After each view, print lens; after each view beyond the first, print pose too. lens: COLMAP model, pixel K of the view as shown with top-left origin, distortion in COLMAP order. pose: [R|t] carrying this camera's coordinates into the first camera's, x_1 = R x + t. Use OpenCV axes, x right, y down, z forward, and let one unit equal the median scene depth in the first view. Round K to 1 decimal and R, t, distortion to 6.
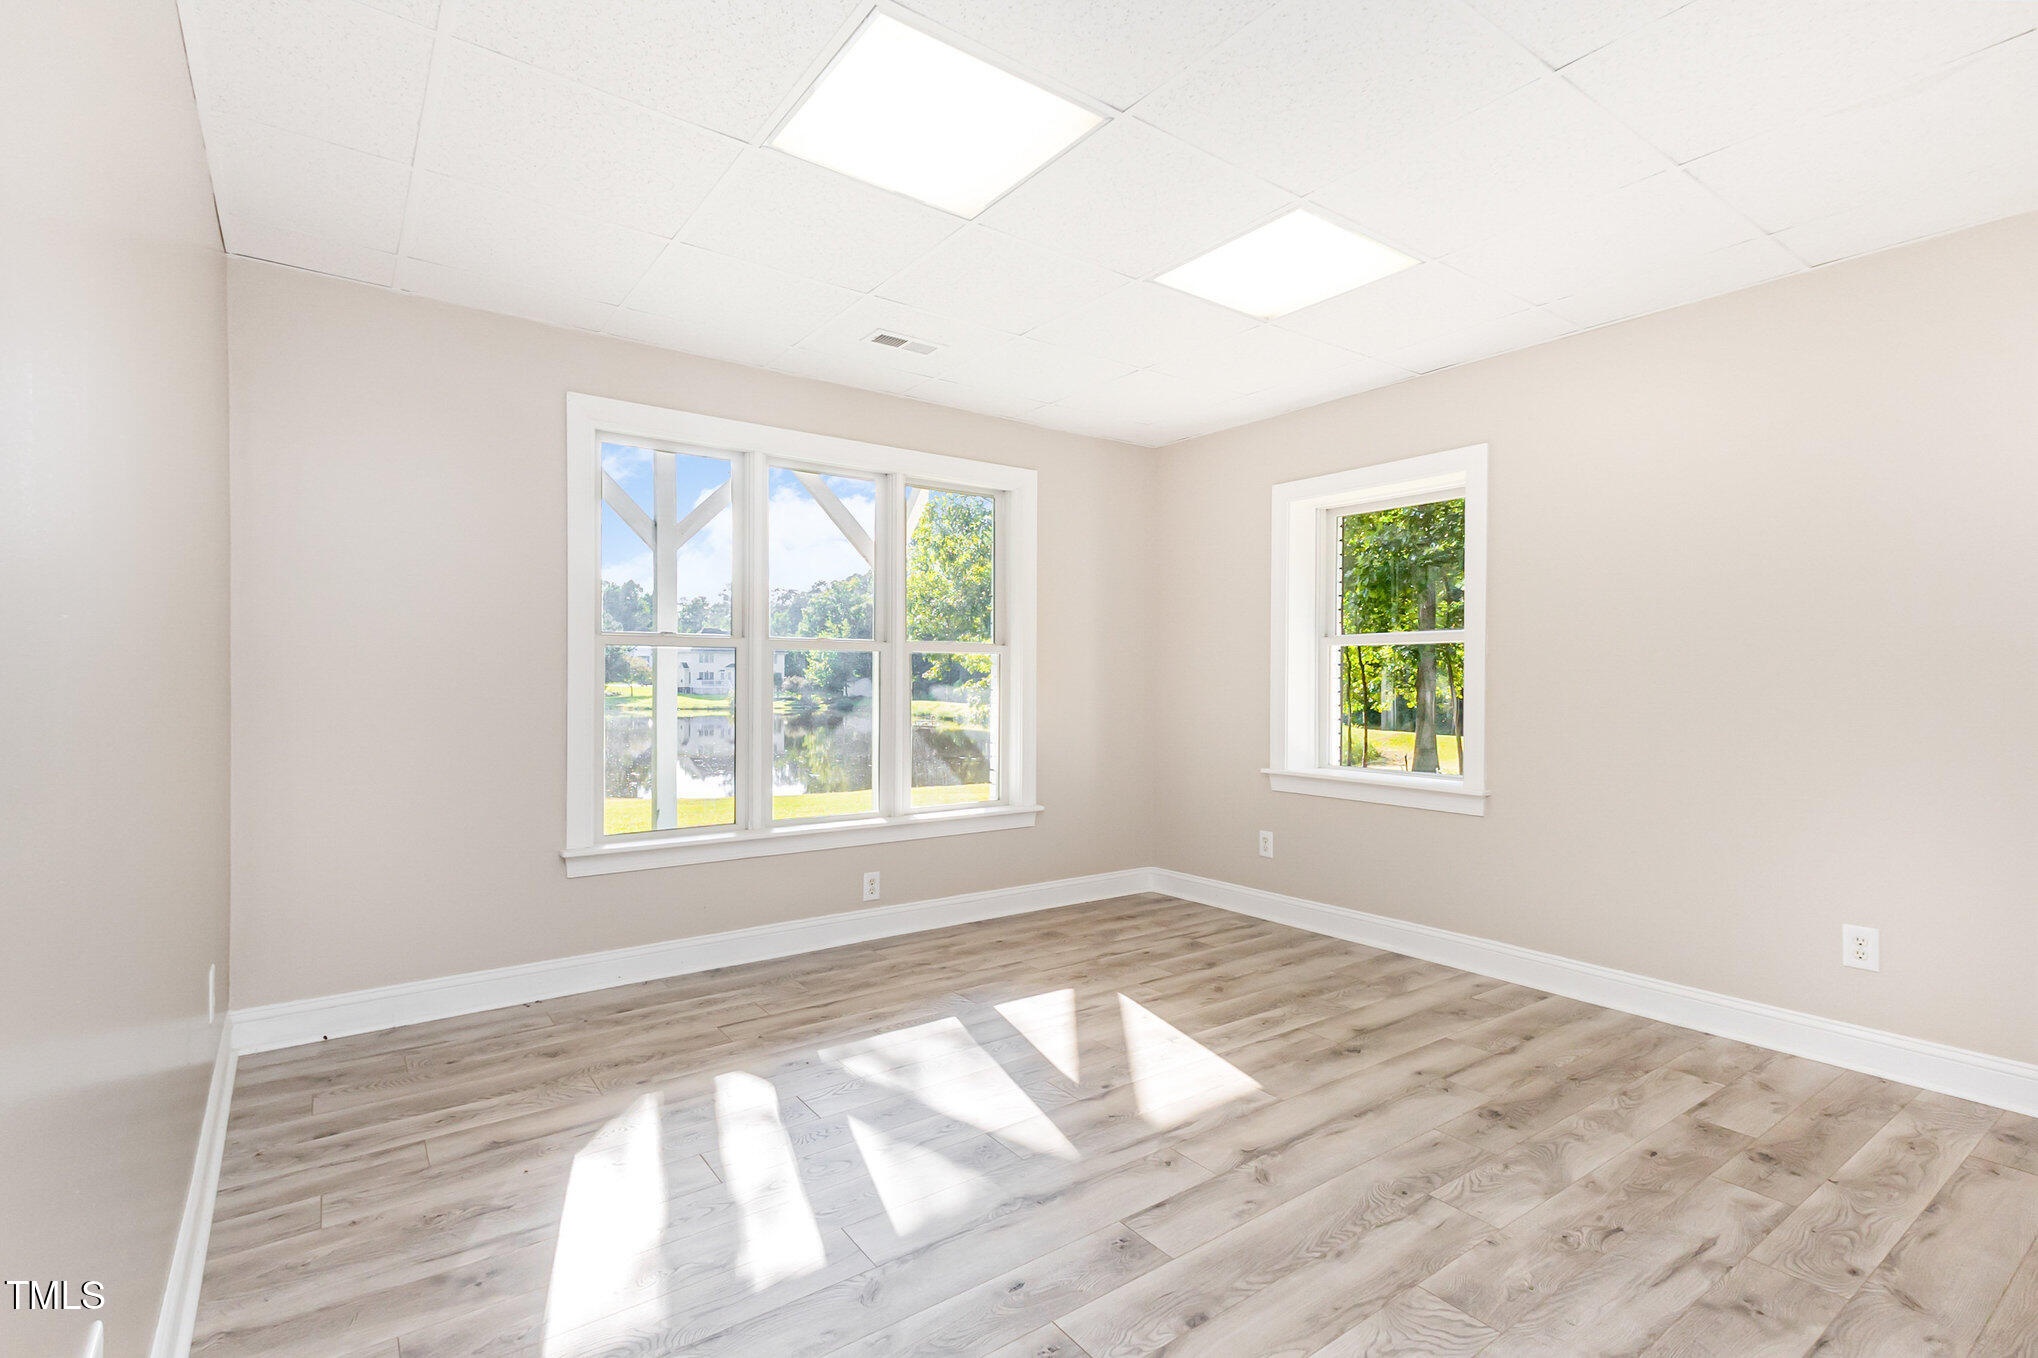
lens RADIAL K [[958.2, 0, 1019.9], [0, 958.2, 689.0], [0, 0, 1]] dist [0.025586, -0.000695]
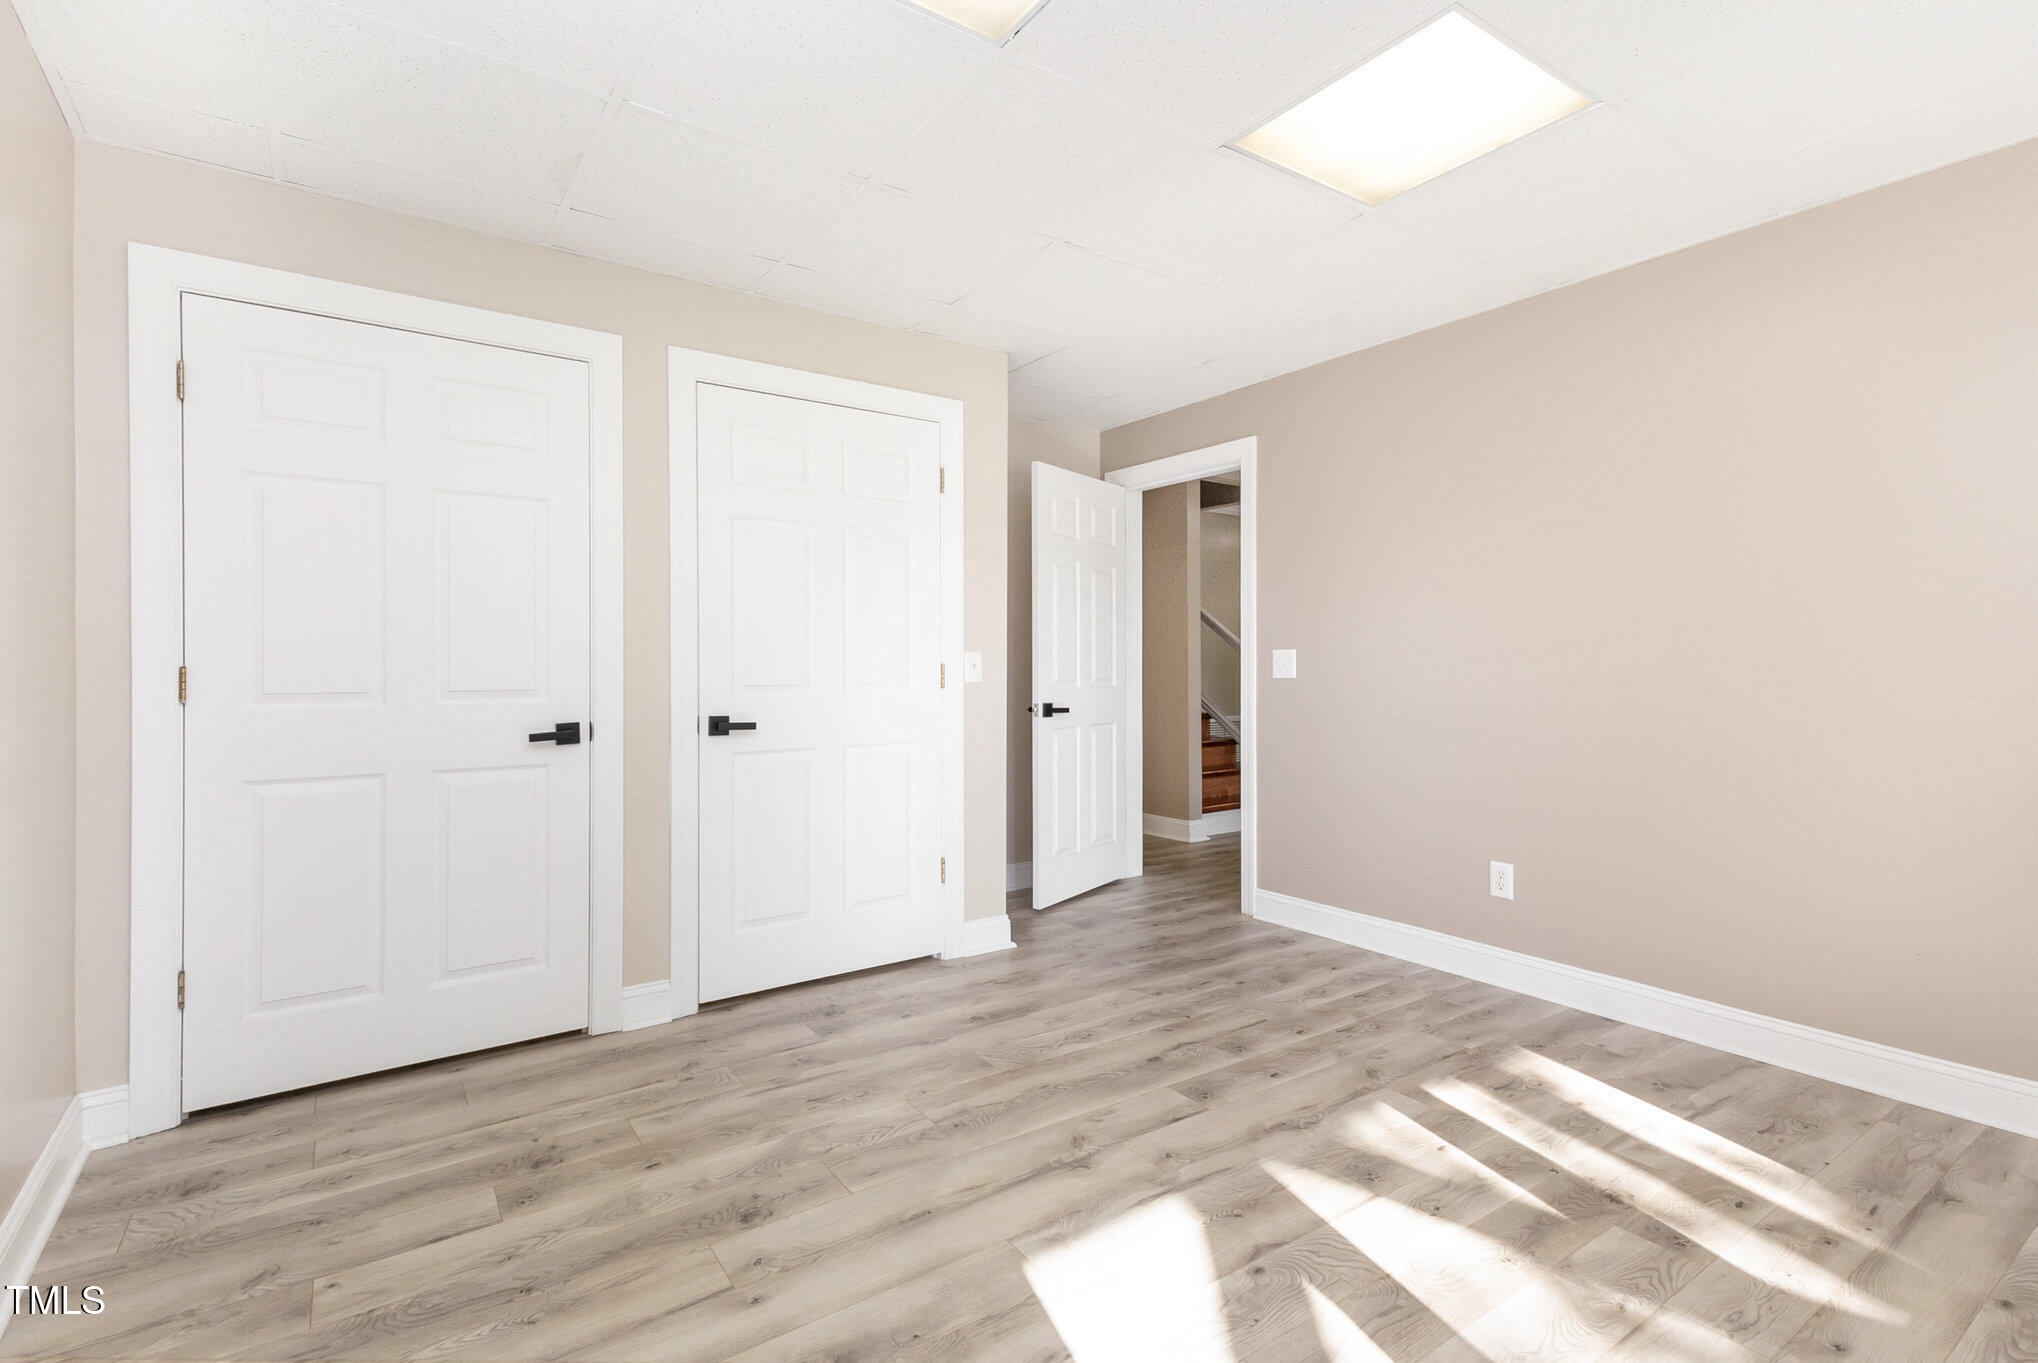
lens RADIAL K [[958.2, 0, 1019.9], [0, 958.2, 691.5], [0, 0, 1]] dist [0.025586, -0.000695]
pose [[-0.999821, -0.003854, 0.018539, 0.283594], [-0.003063, 0.999091, 0.042519, -0.020540], [-0.018686, 0.042455, -0.998924, 1.928991]]
